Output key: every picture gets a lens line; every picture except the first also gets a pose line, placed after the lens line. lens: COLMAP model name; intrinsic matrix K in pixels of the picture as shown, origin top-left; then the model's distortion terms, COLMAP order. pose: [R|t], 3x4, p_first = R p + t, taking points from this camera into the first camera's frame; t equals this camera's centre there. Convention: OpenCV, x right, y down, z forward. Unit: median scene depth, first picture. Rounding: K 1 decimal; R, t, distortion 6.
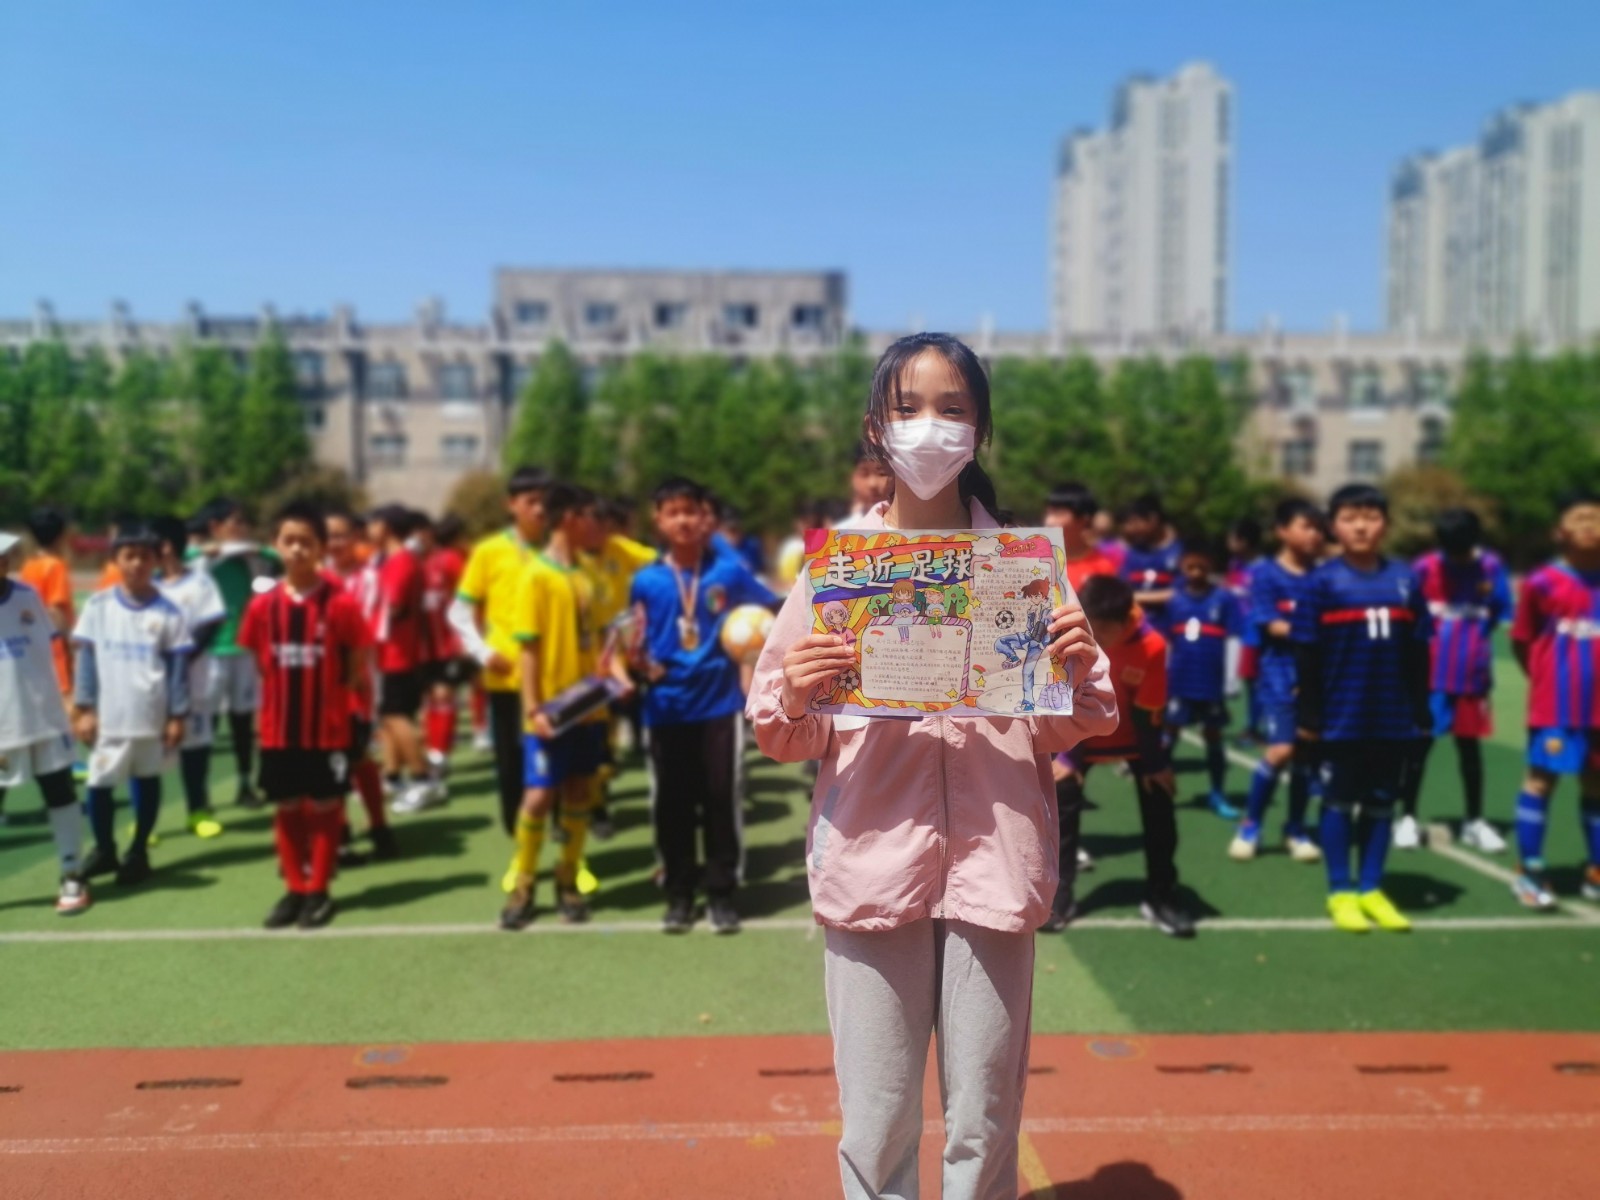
lens RADIAL K [[1269.4, 0, 800.5], [0, 1269.4, 592.9], [0, 0, 1]] dist [0.035269, -0.020677]
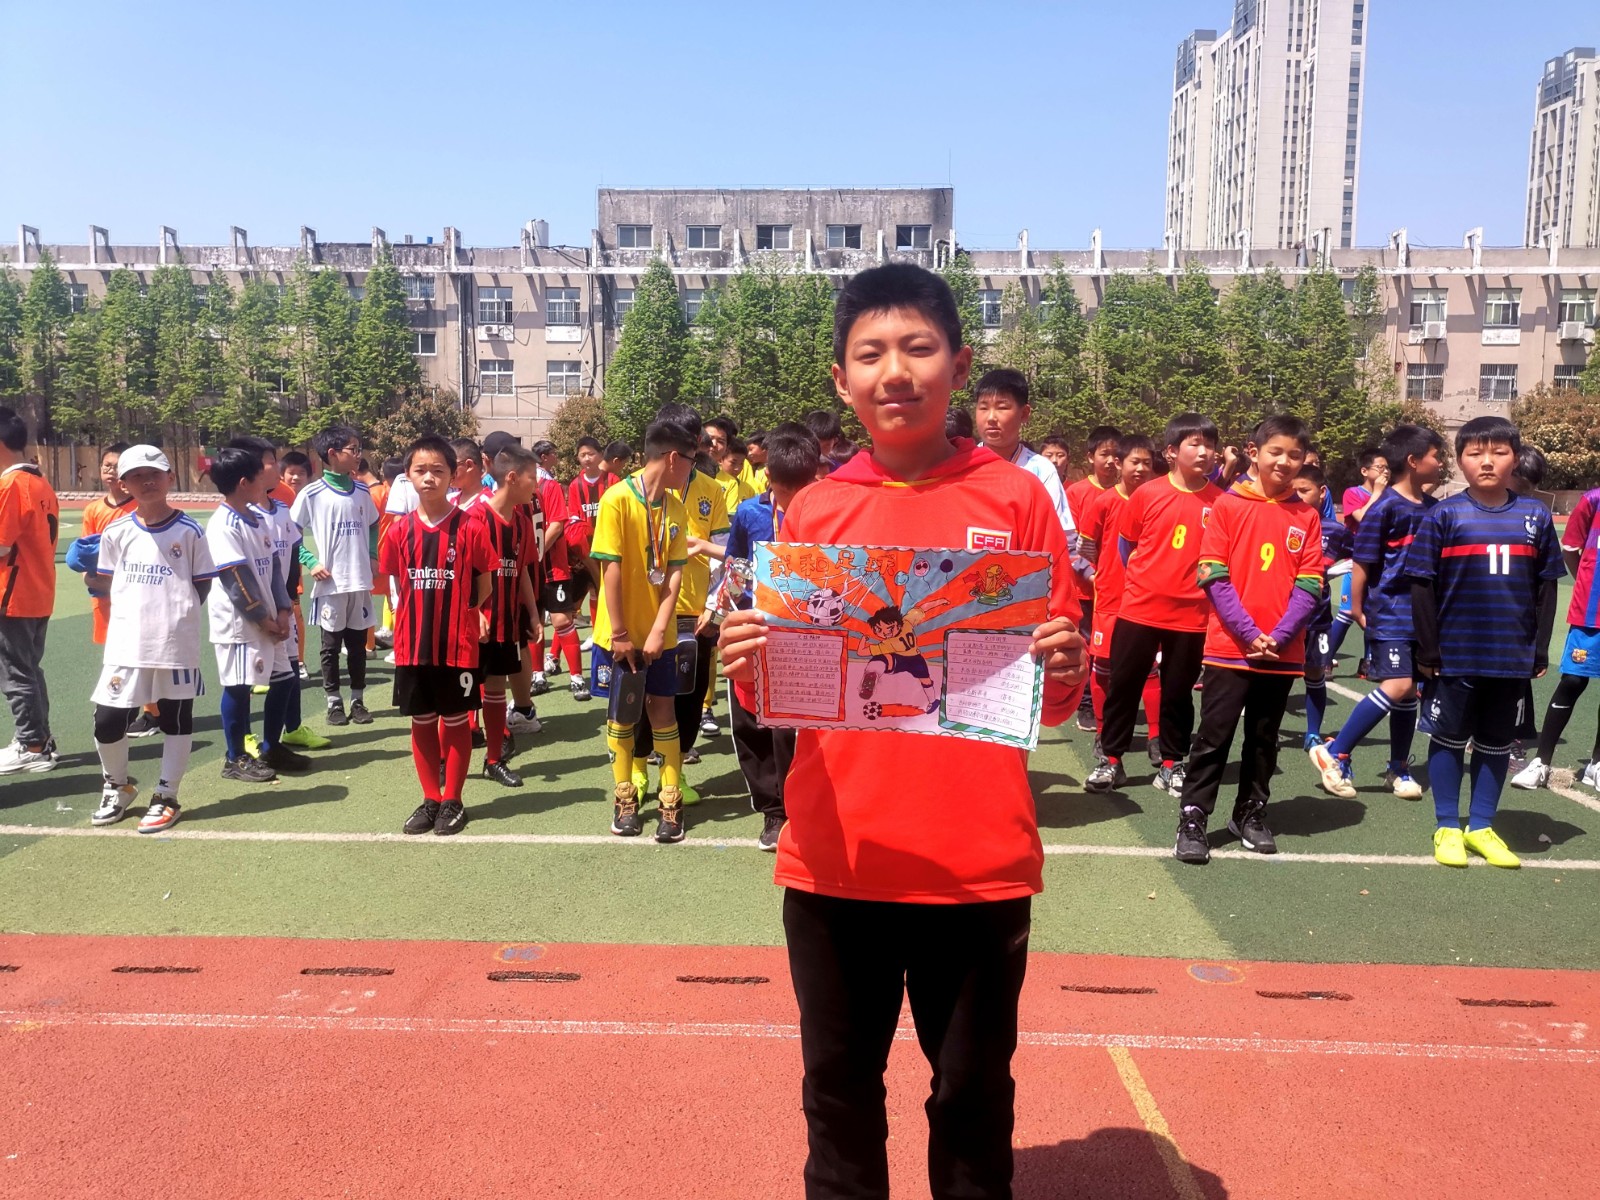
lens RADIAL K [[1270.4, 0, 799.2], [0, 1270.4, 601.7], [0, 0, 1]] dist [0.032017, -0.016591]
pose [[0.996866, 0.013993, -0.077858, -0.008746], [-0.008853, 0.997782, 0.065976, -0.004649], [0.078608, -0.065080, 0.994779, -0.021838]]
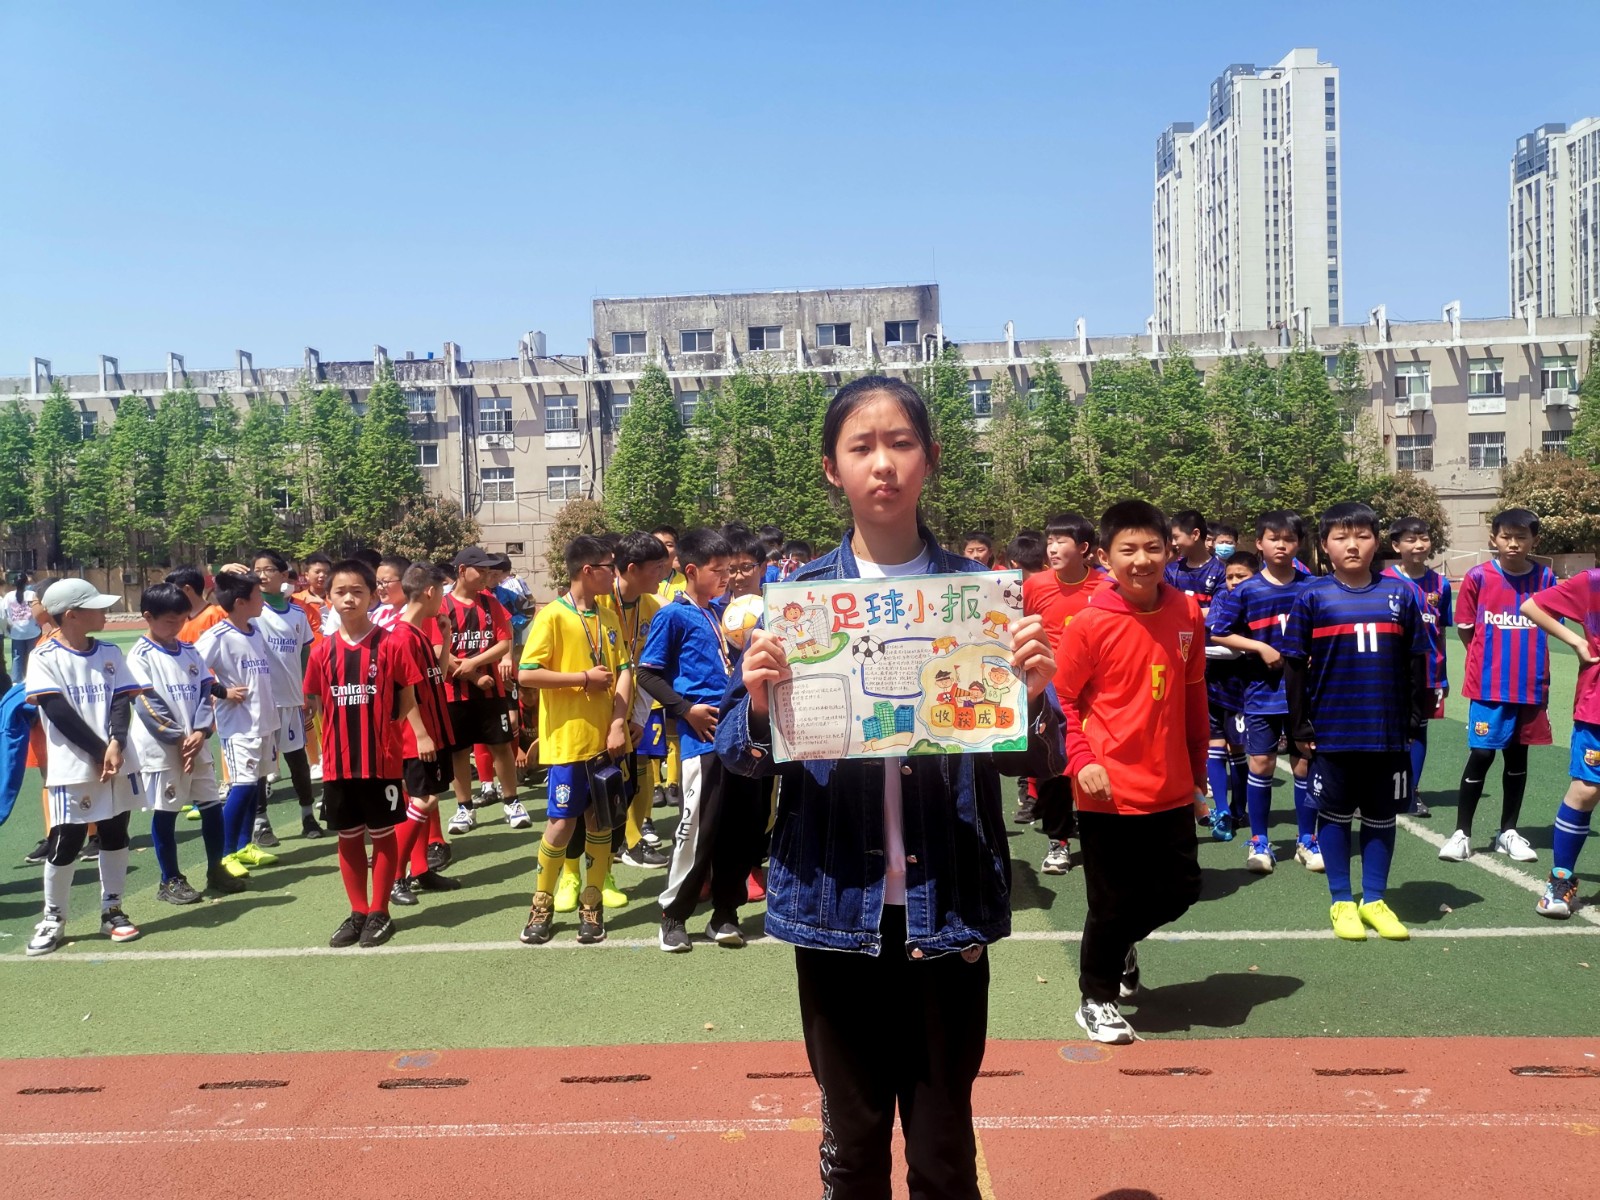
lens RADIAL K [[1271.9, 0, 801.3], [0, 1271.9, 602.9], [0, 0, 1]] dist [0.028074, -0.011907]
pose [[0.995885, -0.031451, -0.084997, 0.082120], [0.031095, 0.999501, -0.005510, -0.013563], [0.085128, 0.002845, 0.996366, -0.057160]]
